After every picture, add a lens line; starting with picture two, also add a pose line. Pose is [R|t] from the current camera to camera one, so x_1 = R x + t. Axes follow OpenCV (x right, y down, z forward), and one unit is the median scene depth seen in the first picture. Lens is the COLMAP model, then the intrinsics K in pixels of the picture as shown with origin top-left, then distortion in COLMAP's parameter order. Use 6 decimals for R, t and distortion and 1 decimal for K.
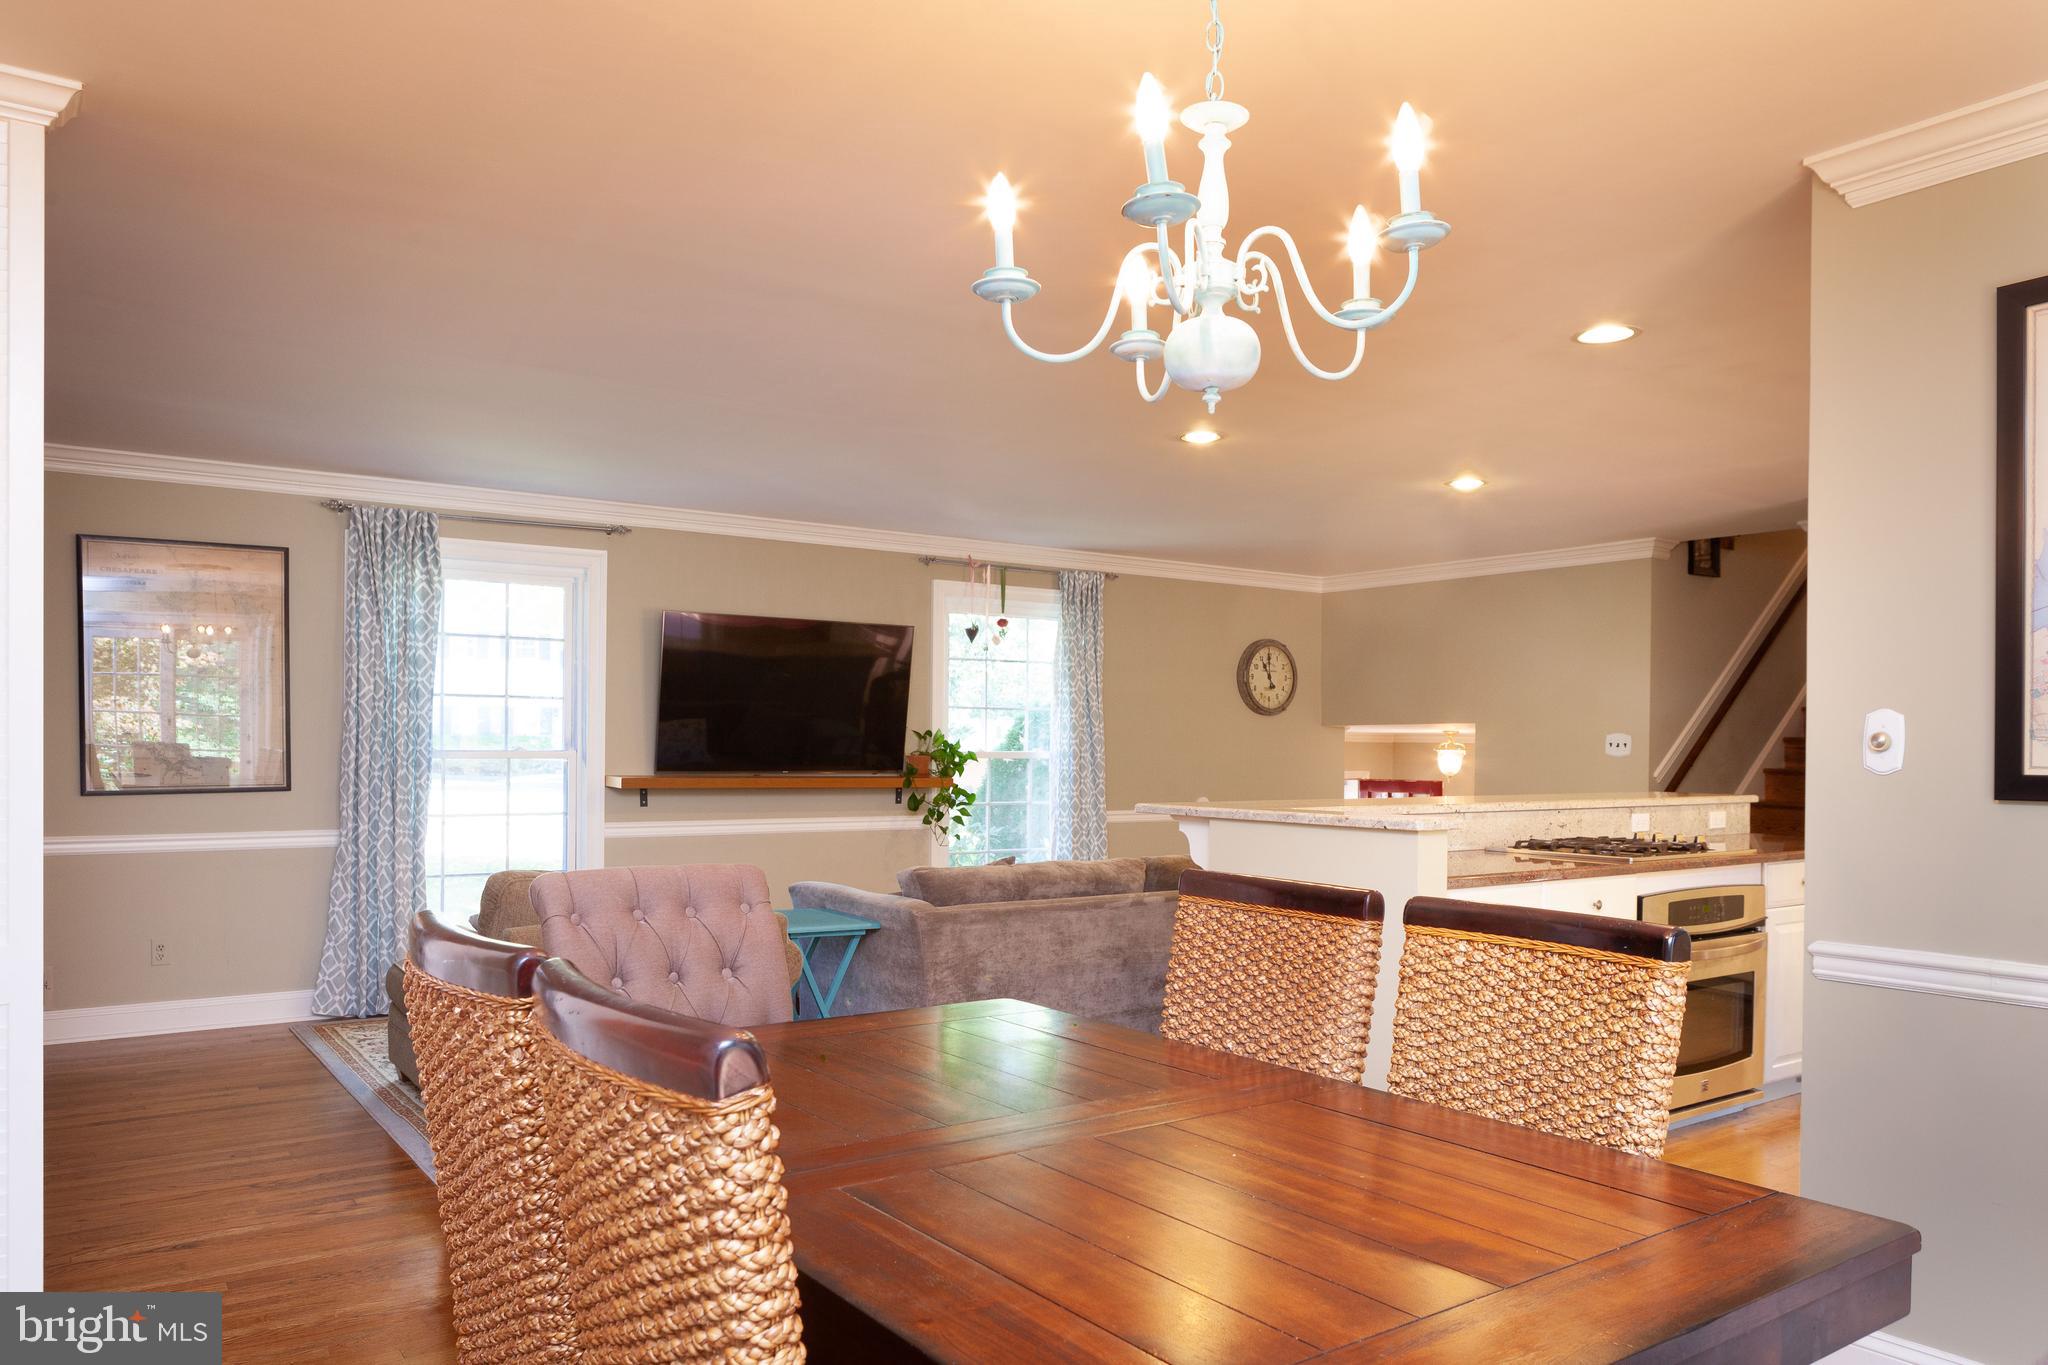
lens RADIAL K [[1432.4, 0, 1031.9], [0, 1432.4, 739.3], [0, 0, 1]] dist [-0.006614, 0.003449]
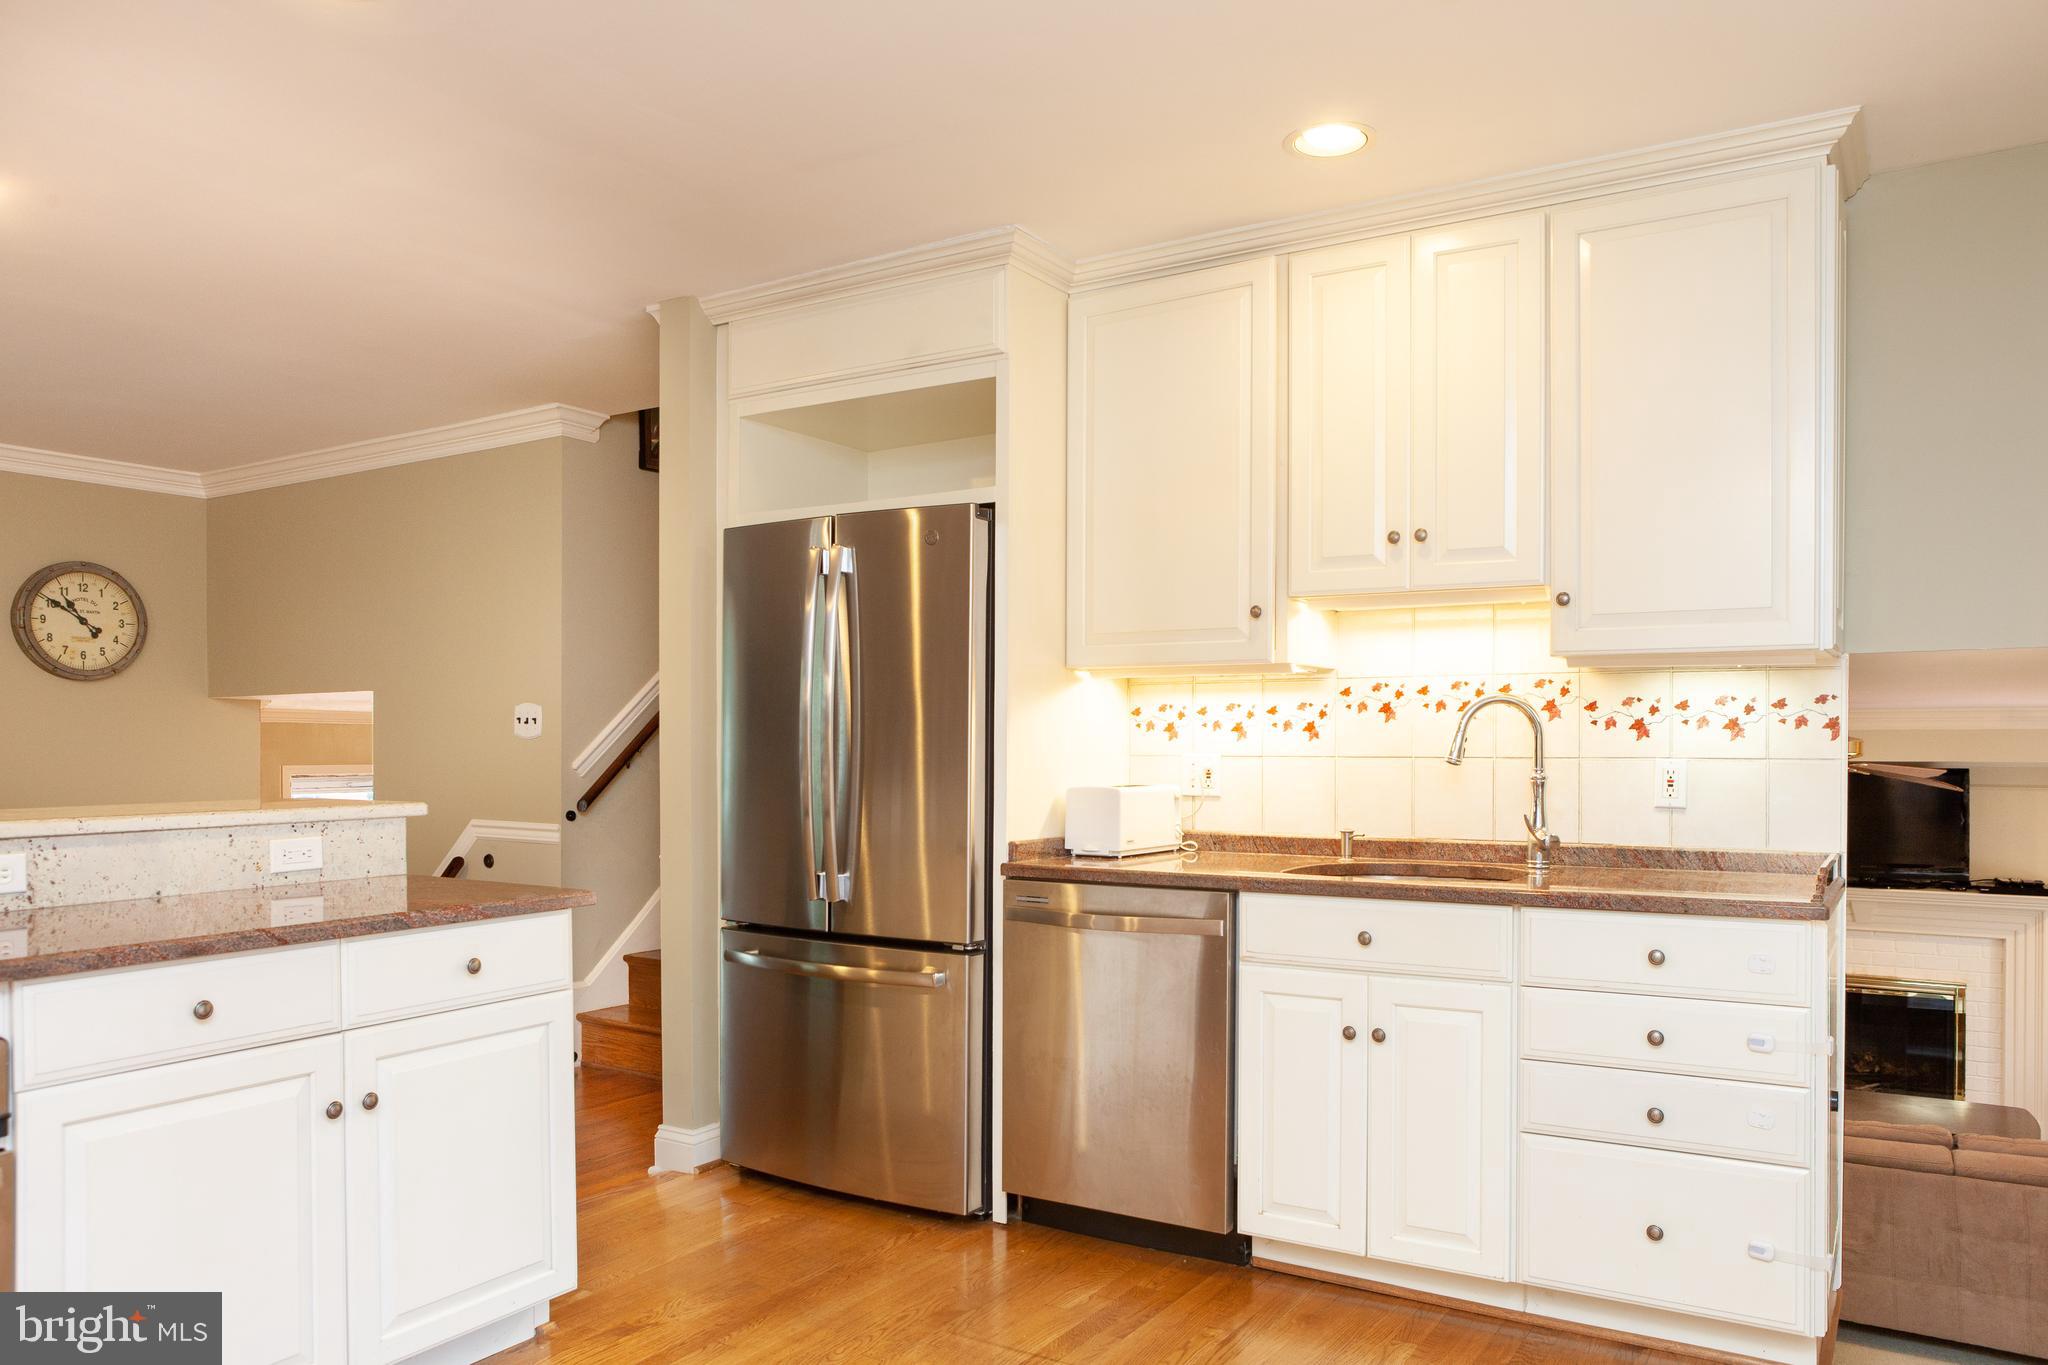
lens RADIAL K [[1432.4, 0, 1031.9], [0, 1432.4, 739.3], [0, 0, 1]] dist [-0.006614, 0.003449]
pose [[0.930439, -0.009463, 0.366324, 0.473828], [0.007446, 0.999948, 0.006919, 0.011710], [-0.366370, -0.003710, 0.930462, 0.370062]]
